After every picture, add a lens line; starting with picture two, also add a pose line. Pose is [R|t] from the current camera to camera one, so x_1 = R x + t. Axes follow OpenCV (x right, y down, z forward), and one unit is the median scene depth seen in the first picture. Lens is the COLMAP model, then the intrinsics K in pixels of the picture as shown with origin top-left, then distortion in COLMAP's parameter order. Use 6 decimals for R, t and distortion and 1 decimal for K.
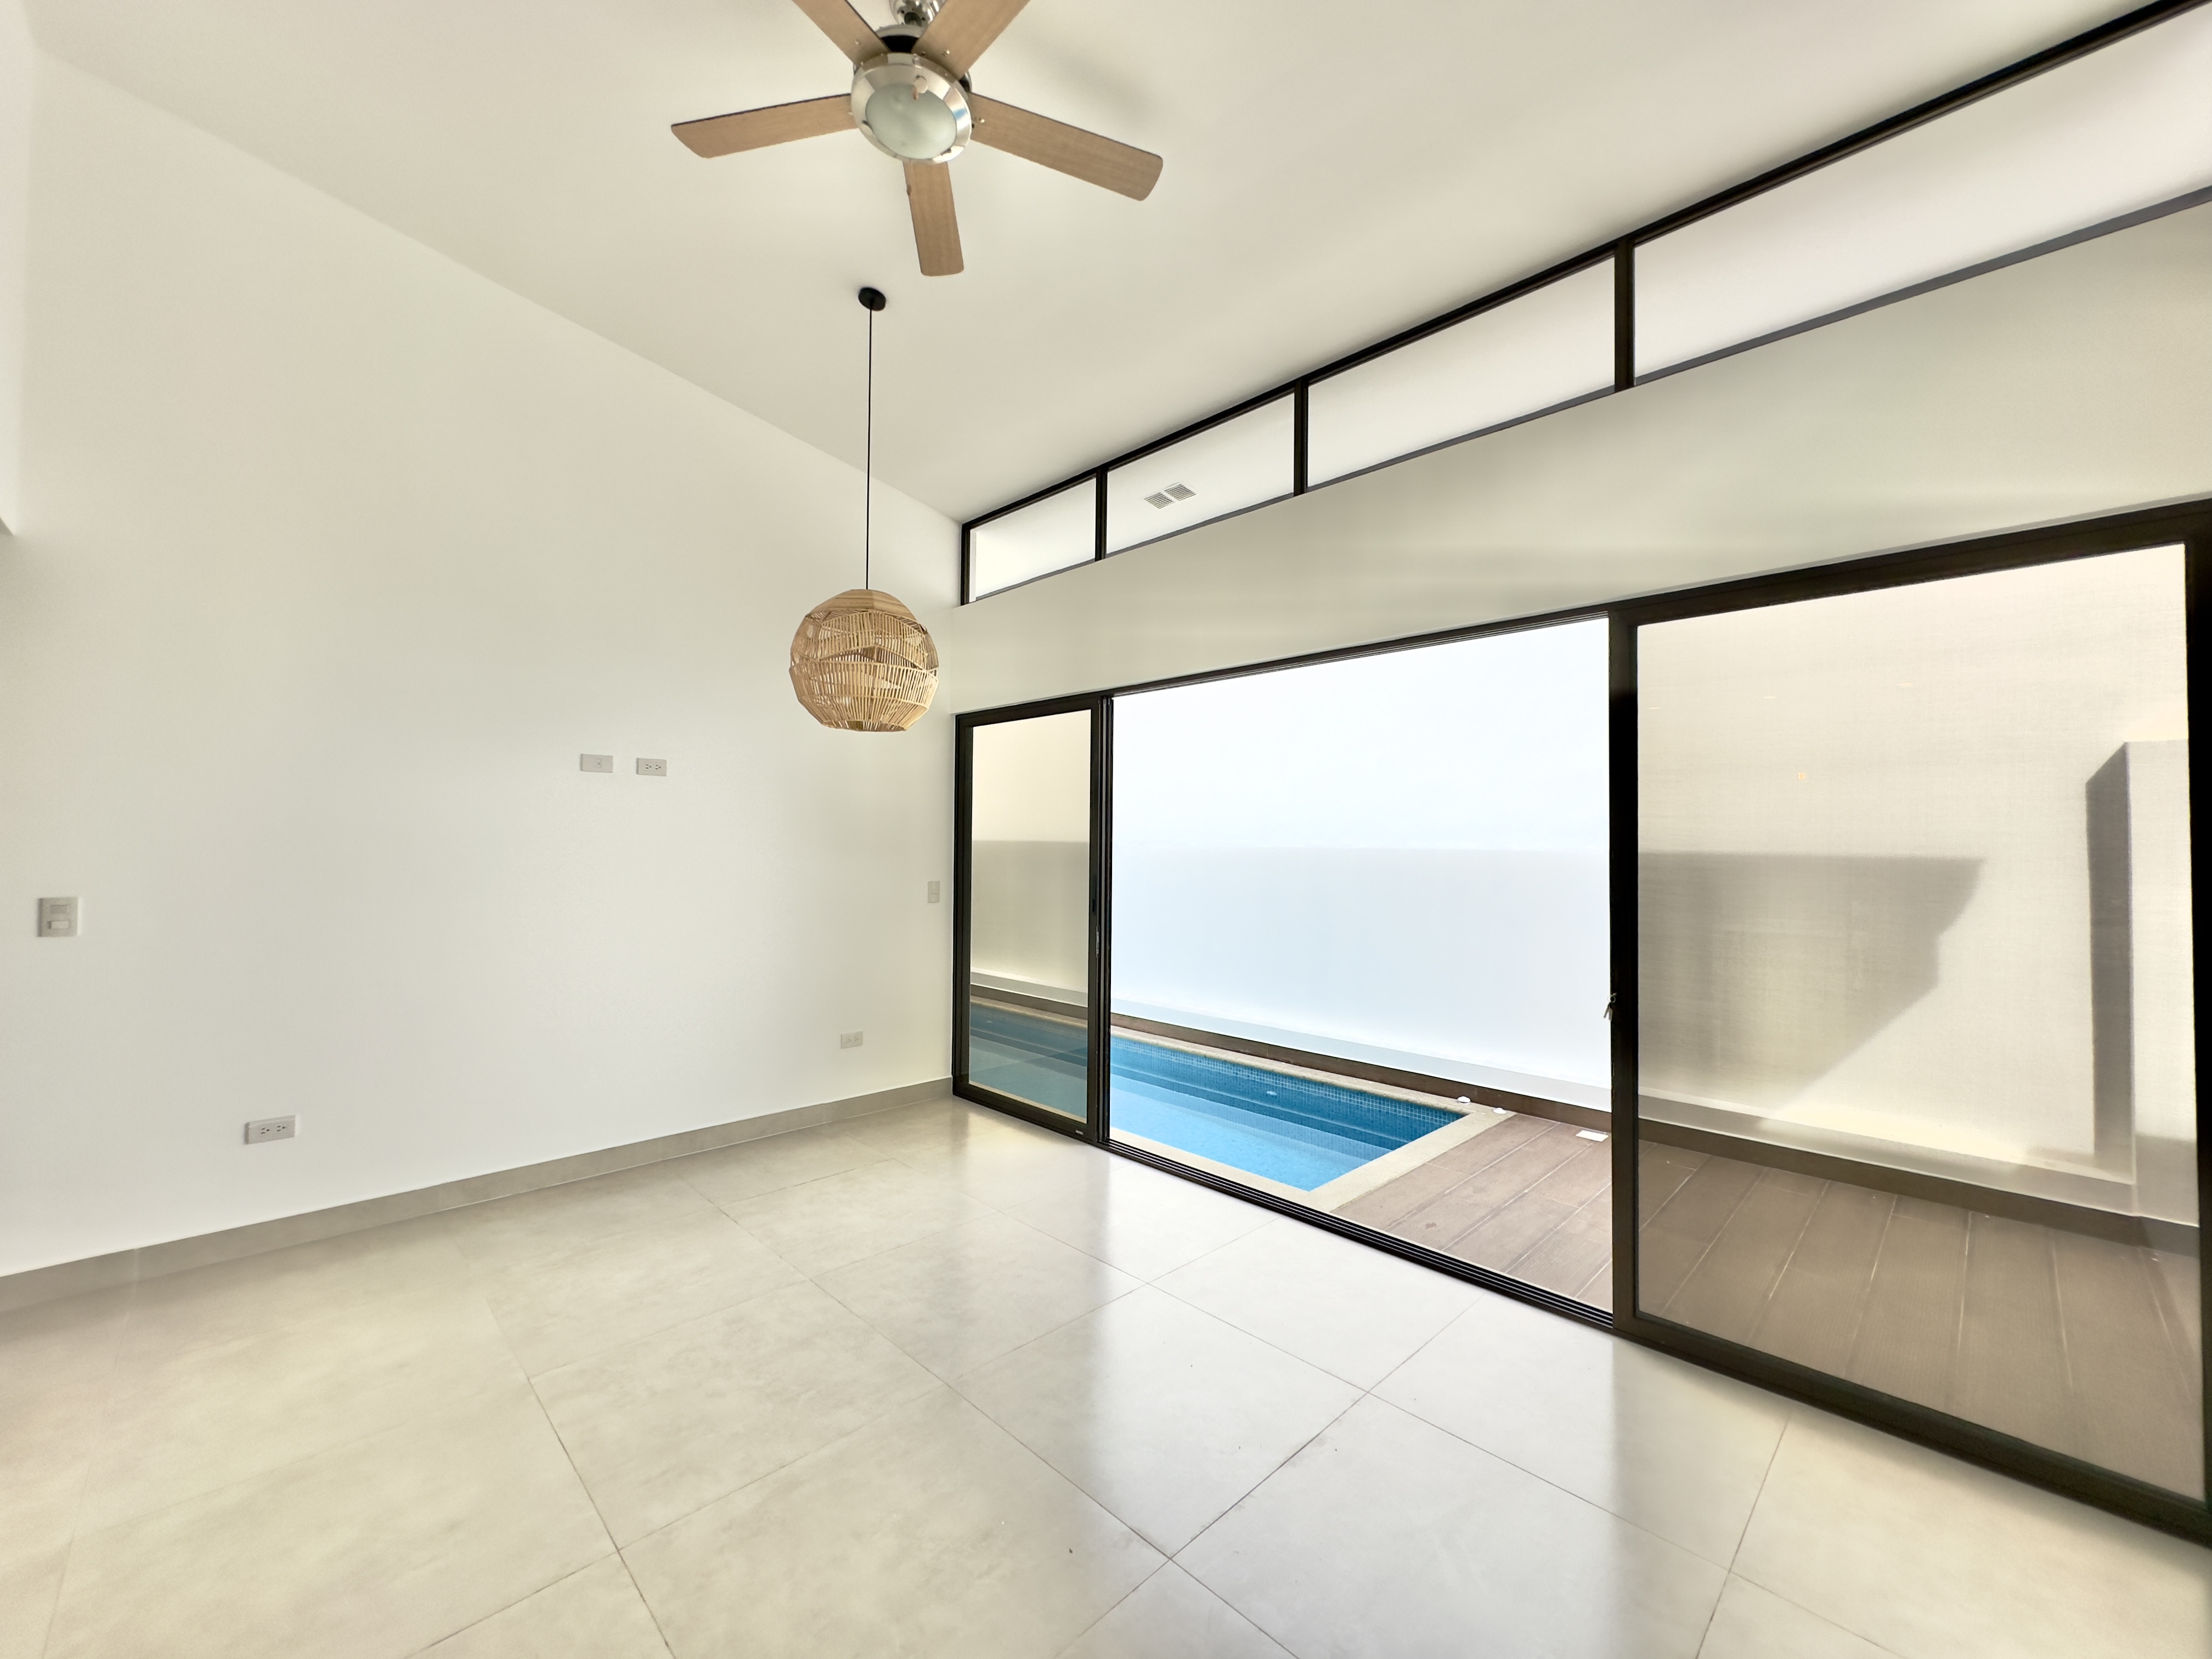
lens RADIAL K [[885.1, 0, 1104.3], [0, 885.1, 821.4], [0, 0, 1]] dist [-0.001408, 0.000312]
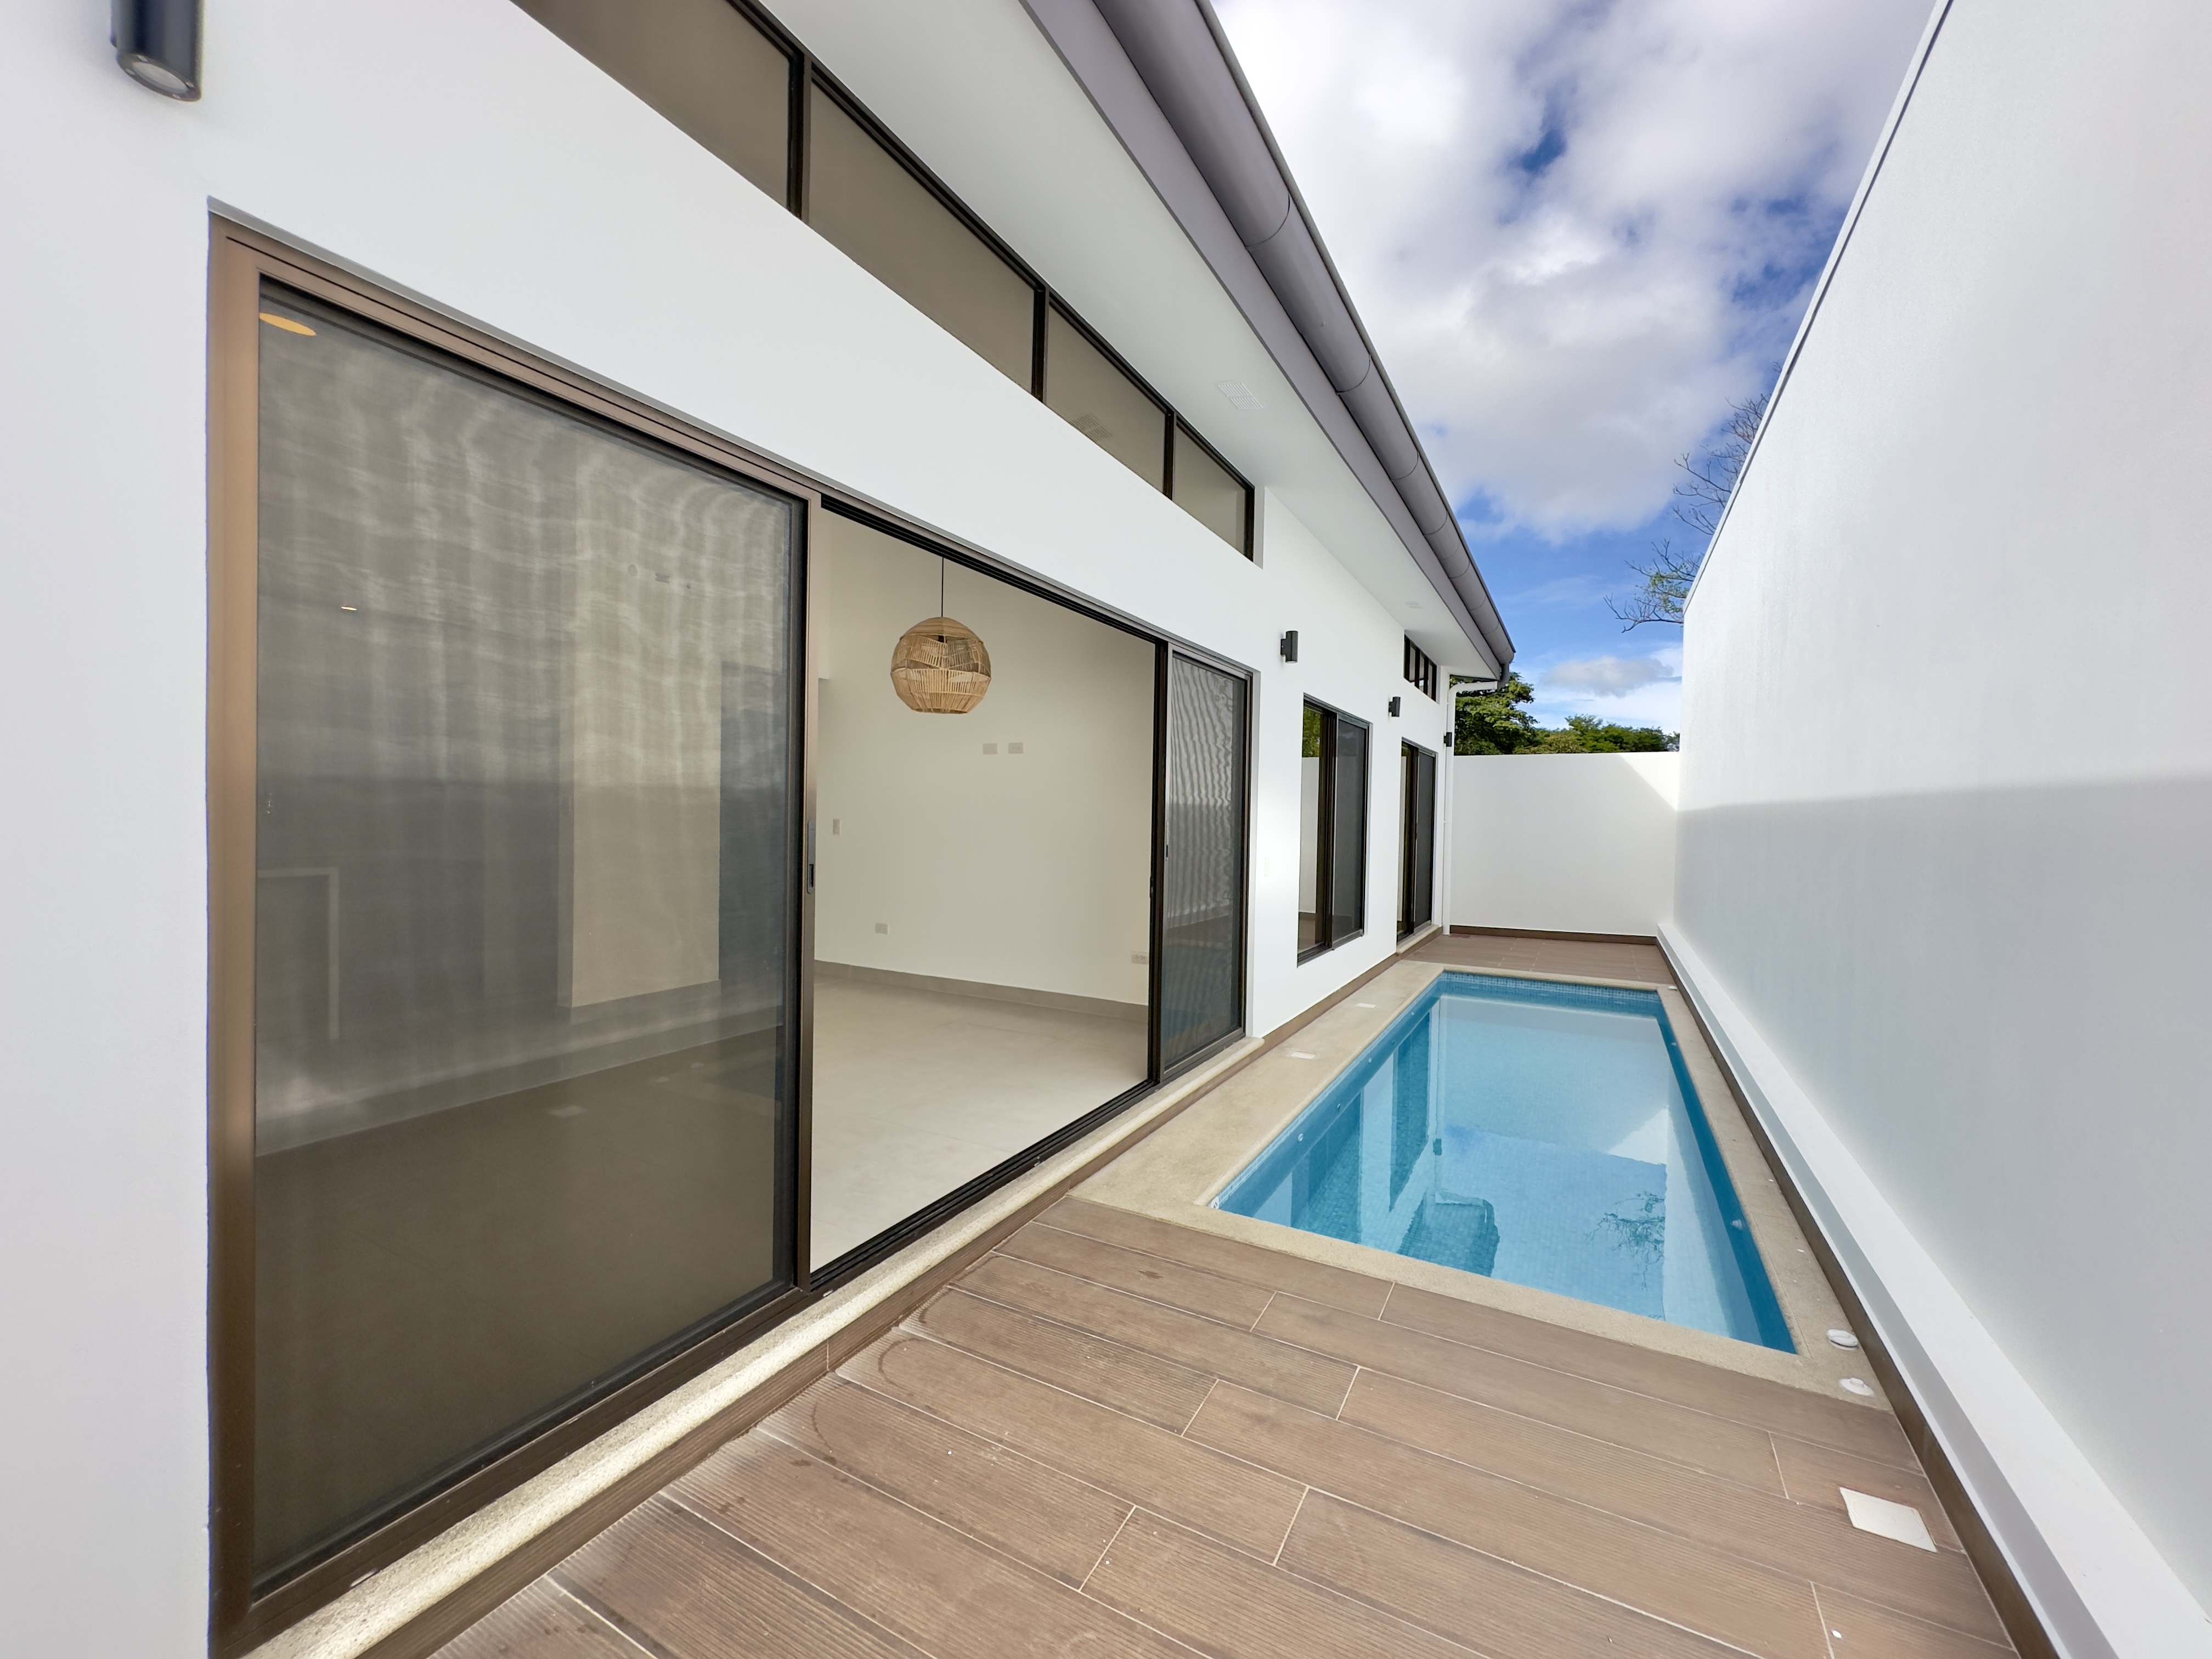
lens RADIAL K [[885.1, 0, 1104.7], [0, 885.1, 833.9], [0, 0, 1]] dist [-0.001408, 0.000312]
pose [[0.289301, 0.016535, -0.957095, 1.037838], [0.007174, 0.999785, 0.019441, 0.059618], [0.957211, -0.012490, 0.289120, 0.717268]]
